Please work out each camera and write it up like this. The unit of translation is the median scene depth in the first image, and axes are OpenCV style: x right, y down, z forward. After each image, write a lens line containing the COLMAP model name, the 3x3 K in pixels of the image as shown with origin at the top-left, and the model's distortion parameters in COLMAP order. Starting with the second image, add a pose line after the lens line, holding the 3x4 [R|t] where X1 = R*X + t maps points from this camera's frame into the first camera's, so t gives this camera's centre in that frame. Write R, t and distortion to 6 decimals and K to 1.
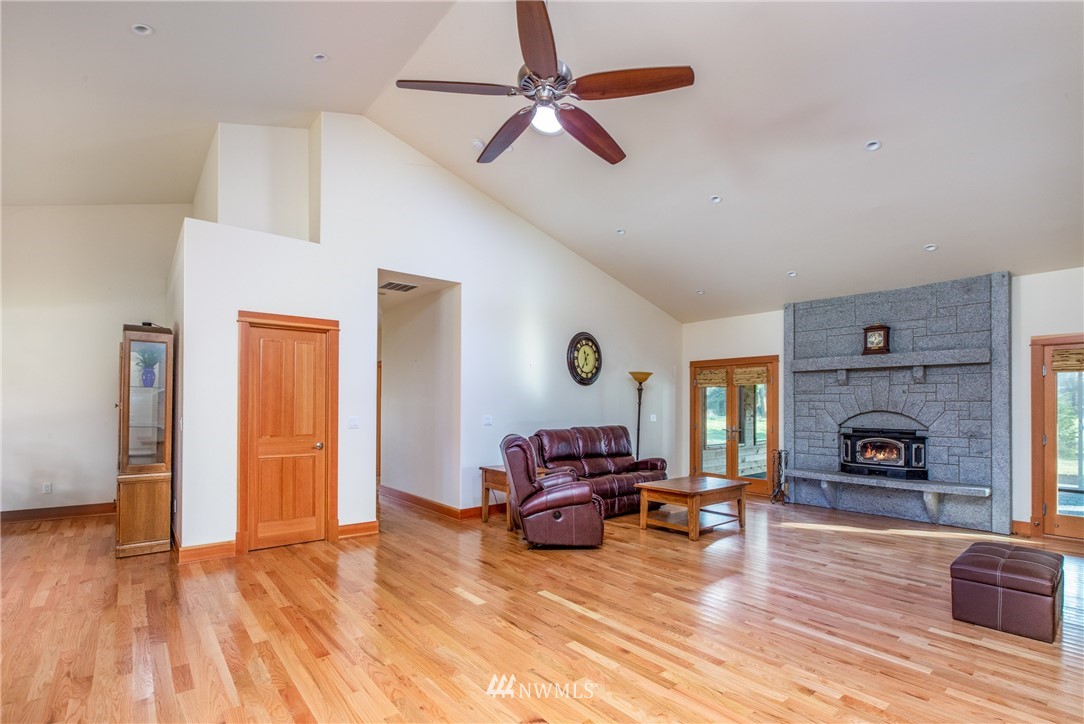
lens RADIAL K [[512.2, 0, 564.7], [0, 512.2, 404.6], [0, 0, 1]] dist [-0.010344, 0.000515]
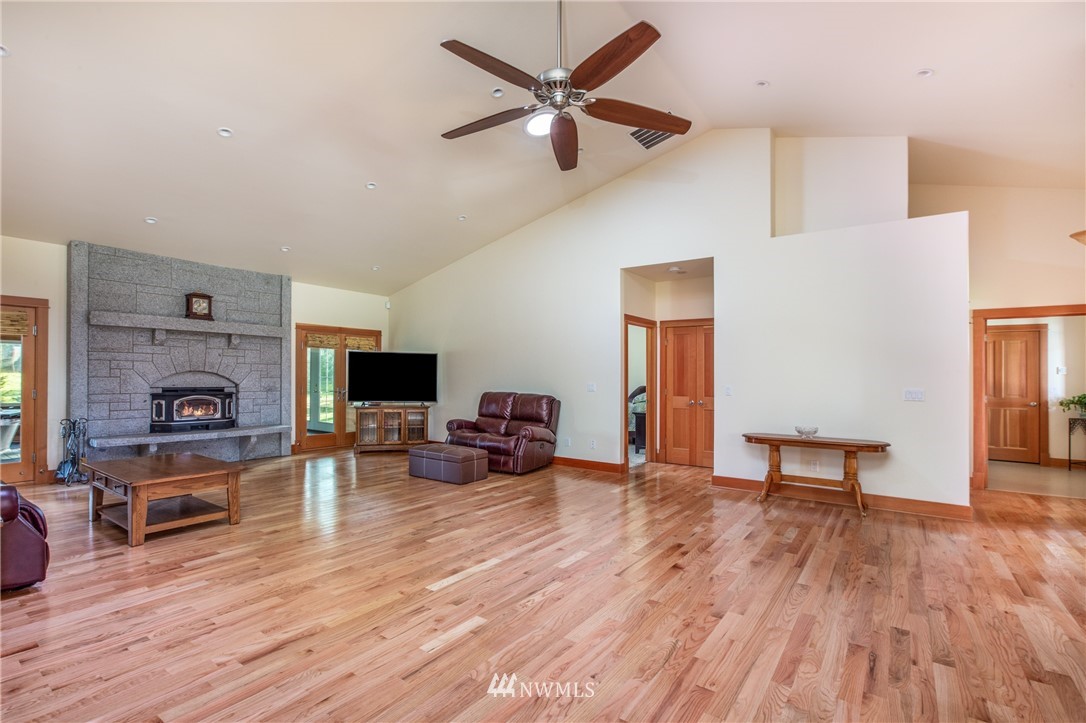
lens RADIAL K [[513.1, 0, 532.6], [0, 513.1, 370.9], [0, 0, 1]] dist [-0.010344, 0.000515]
pose [[-0.229515, 0.002179, 0.973303, -0.621593], [-0.014501, 0.999879, -0.005658, 0.007499], [-0.973197, -0.015412, -0.229455, 0.552084]]
